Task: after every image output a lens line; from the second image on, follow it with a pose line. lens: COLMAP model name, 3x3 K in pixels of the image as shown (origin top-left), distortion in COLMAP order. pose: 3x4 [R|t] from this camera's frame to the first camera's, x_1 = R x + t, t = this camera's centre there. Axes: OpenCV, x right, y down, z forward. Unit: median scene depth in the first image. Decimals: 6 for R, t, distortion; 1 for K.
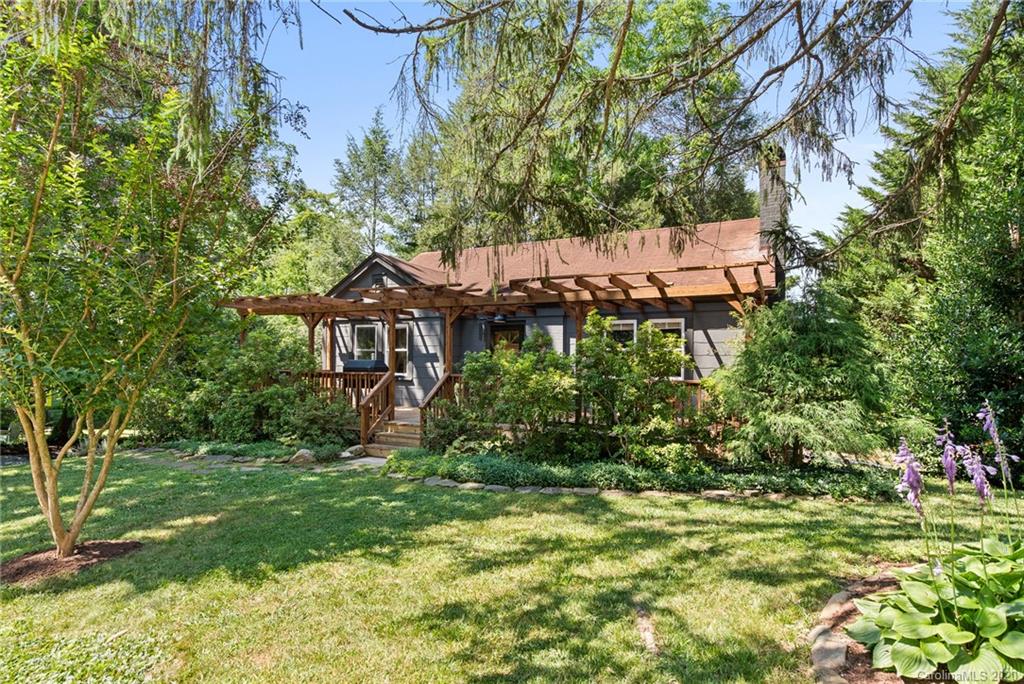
lens RADIAL K [[512.8, 0, 512.0], [0, 512.8, 342.0], [0, 0, 1]] dist [0.001083, -0.000018]
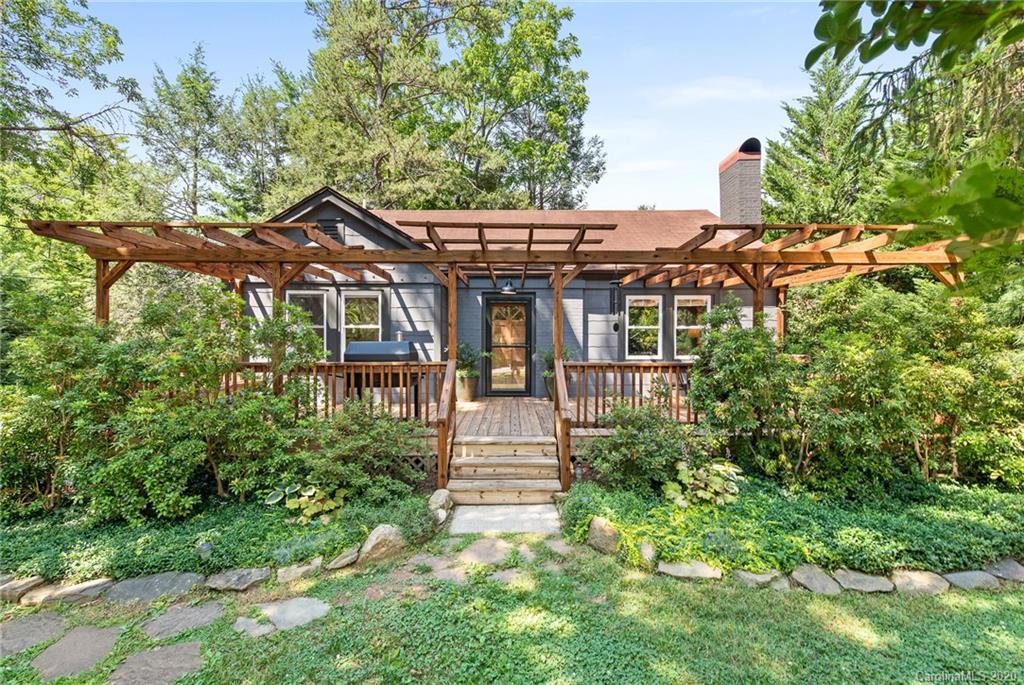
lens RADIAL K [[419.8, 0, 514.9], [0, 419.8, 331.7], [0, 0, 1]] dist [-0.002254, -0.000177]
pose [[0.891900, 0.001457, 0.452230, -0.305184], [-0.011294, 0.999755, 0.019054, 0.009332], [-0.452091, -0.022102, 0.891698, 0.376353]]
